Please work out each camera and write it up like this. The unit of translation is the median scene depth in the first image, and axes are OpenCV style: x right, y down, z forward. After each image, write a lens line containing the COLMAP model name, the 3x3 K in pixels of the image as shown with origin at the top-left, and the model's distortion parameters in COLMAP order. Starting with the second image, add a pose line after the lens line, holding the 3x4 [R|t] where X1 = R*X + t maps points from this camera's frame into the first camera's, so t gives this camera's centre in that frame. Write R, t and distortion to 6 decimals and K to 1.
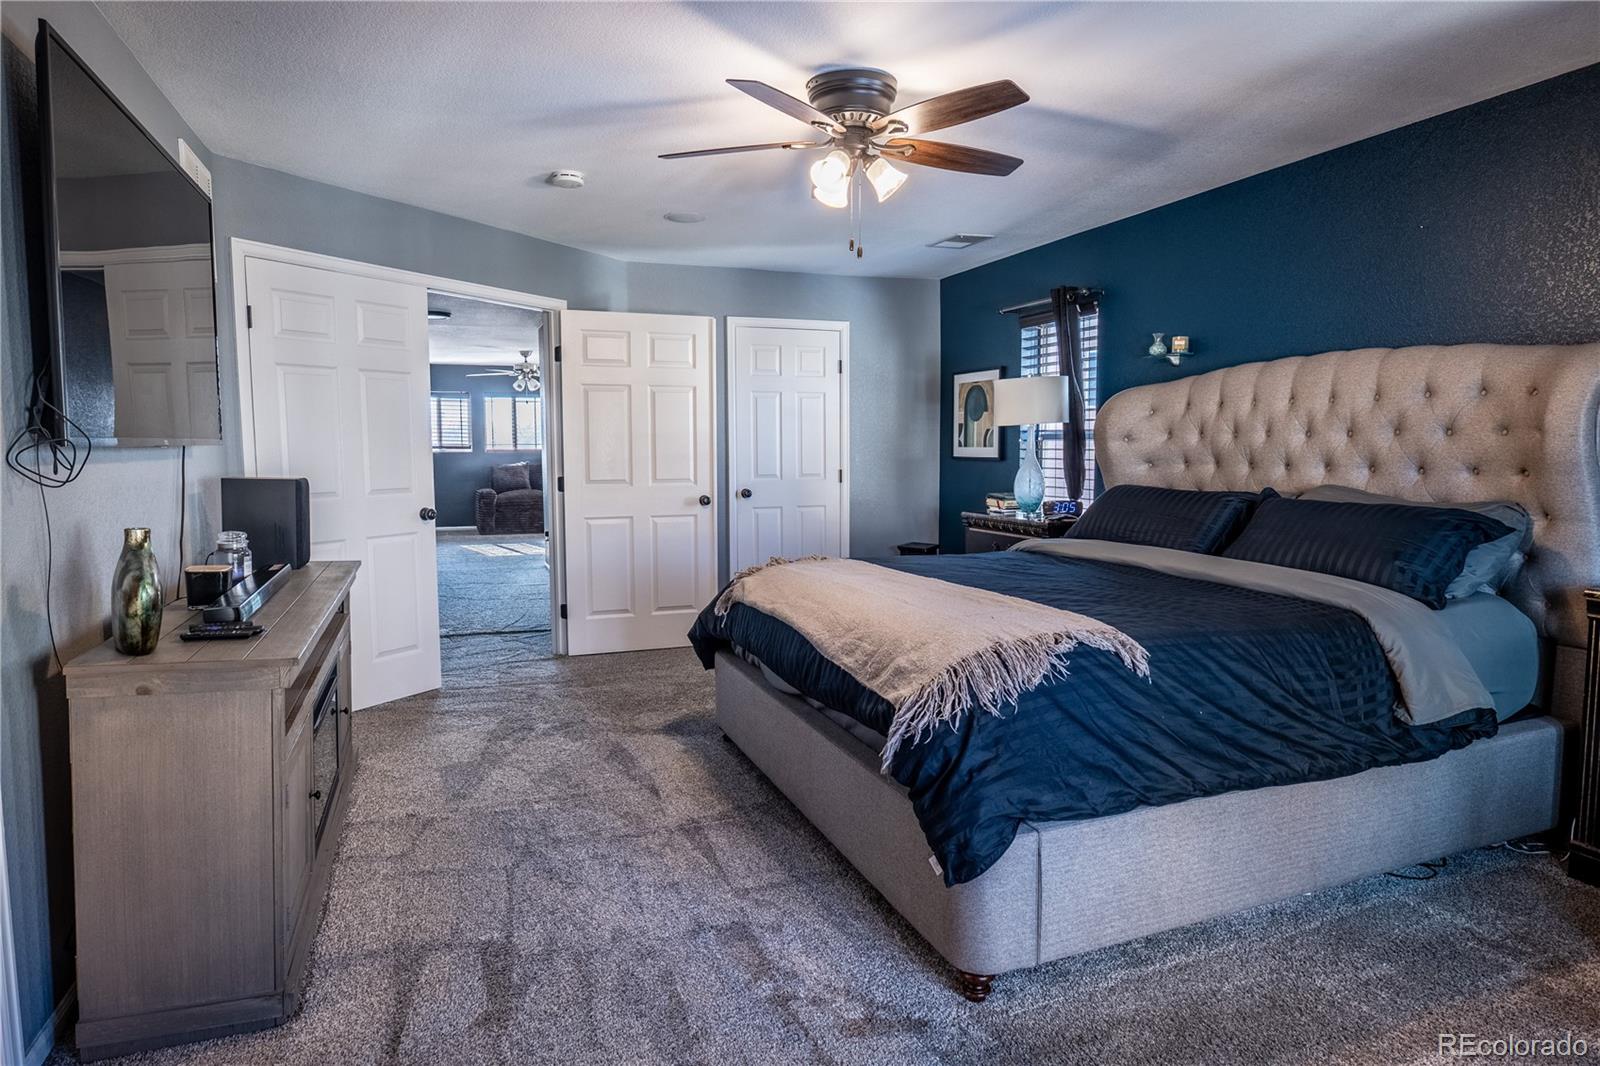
lens RADIAL K [[943.9, 0, 800.1], [0, 943.9, 528.9], [0, 0, 1]] dist [-0.017127, 0.001009]
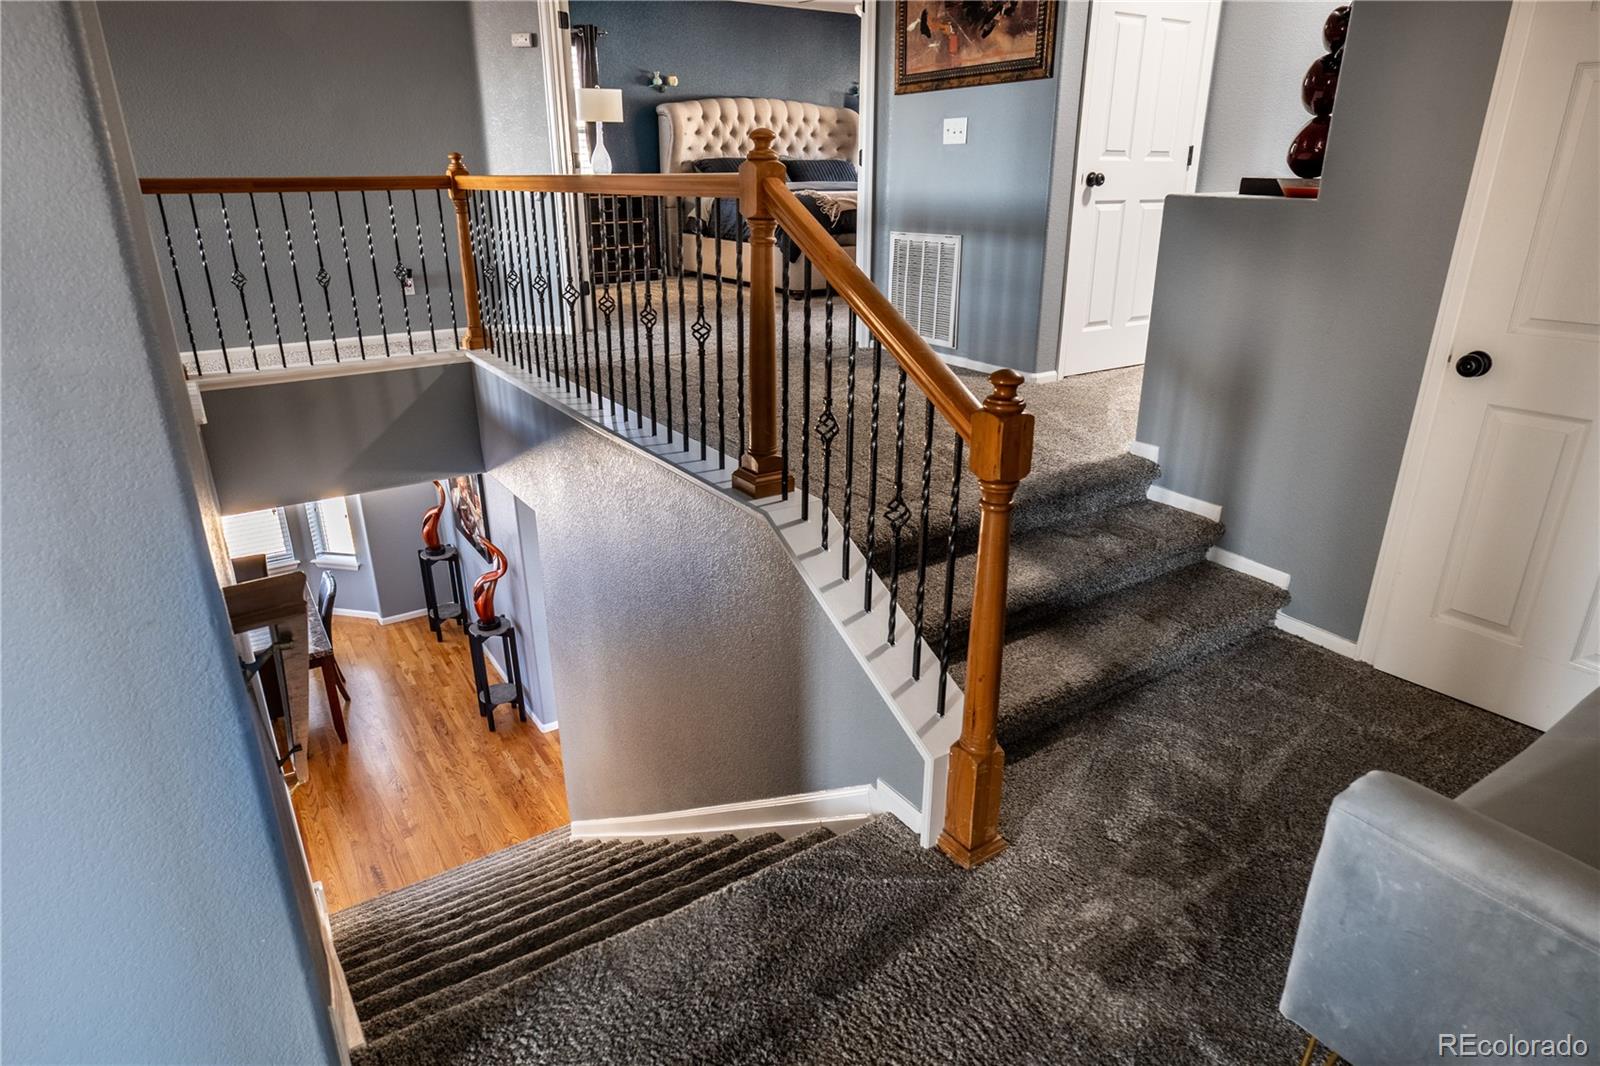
lens RADIAL K [[943.9, 0, 797.1], [0, 943.9, 533.9], [0, 0, 1]] dist [-0.017127, 0.001009]
pose [[-0.210816, -0.363254, 0.907526, -2.220889], [0.088195, 0.917536, 0.387748, -0.101682], [-0.973539, 0.161783, -0.161394, 1.636093]]
